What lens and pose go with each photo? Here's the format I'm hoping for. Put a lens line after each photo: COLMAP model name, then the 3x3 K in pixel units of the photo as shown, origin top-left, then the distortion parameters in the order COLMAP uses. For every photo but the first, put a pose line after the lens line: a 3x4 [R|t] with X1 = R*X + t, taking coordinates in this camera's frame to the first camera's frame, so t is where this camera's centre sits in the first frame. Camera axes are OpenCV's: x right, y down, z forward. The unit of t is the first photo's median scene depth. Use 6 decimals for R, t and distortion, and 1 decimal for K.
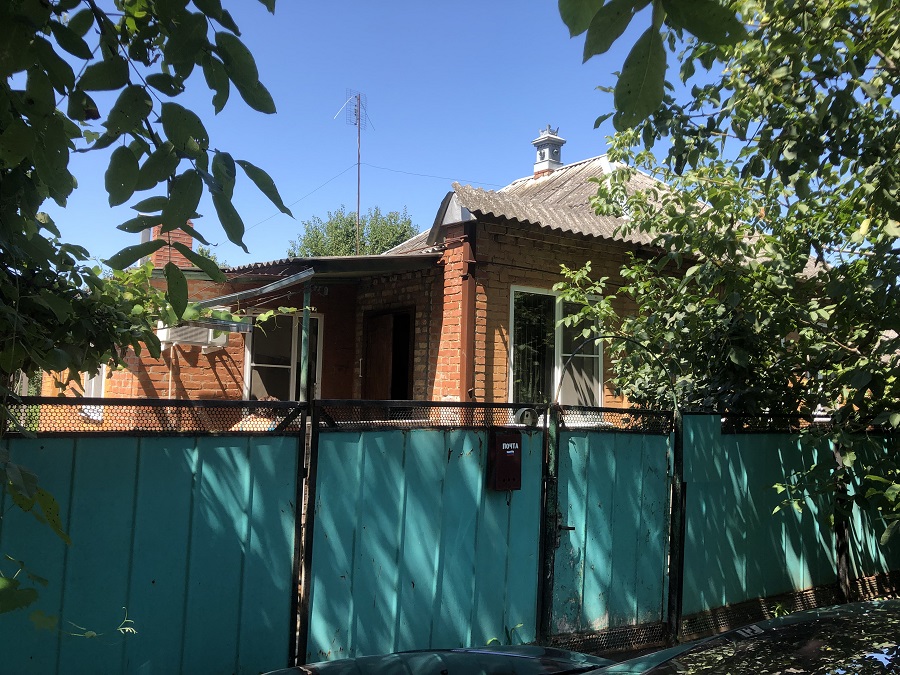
lens RADIAL K [[729.4, 0, 450.0], [0, 729.4, 337.5], [0, 0, 1]] dist [0.019737, -0.013970]
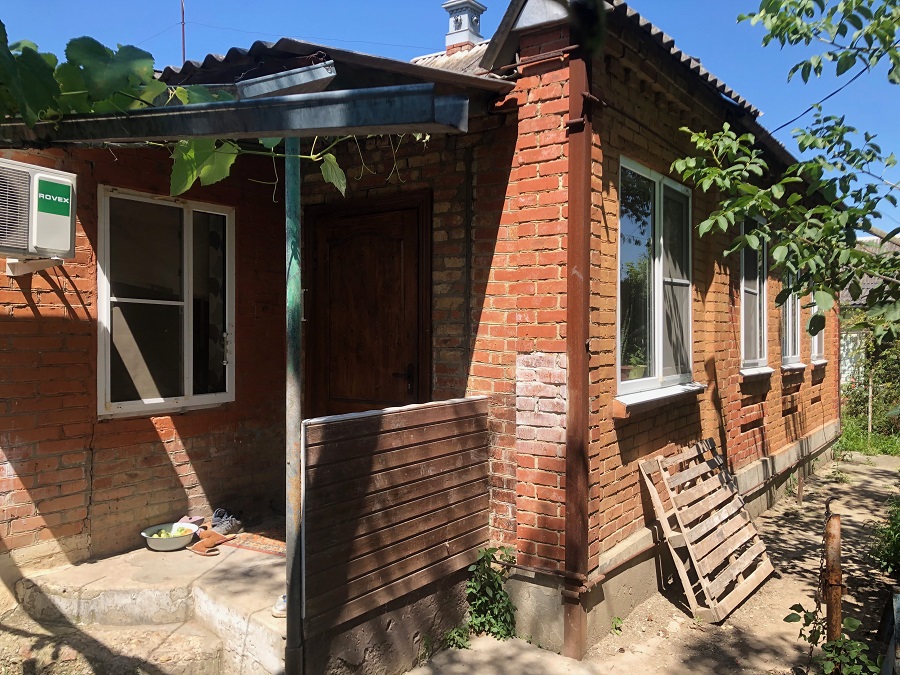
lens RADIAL K [[729.4, 0, 450.0], [0, 729.4, 337.5], [0, 0, 1]] dist [0.019737, -0.013970]
pose [[0.949882, -0.022283, 0.311812, -0.214053], [-0.000817, 0.997276, 0.073759, 0.026819], [-0.312606, -0.070317, 0.947277, 0.480532]]
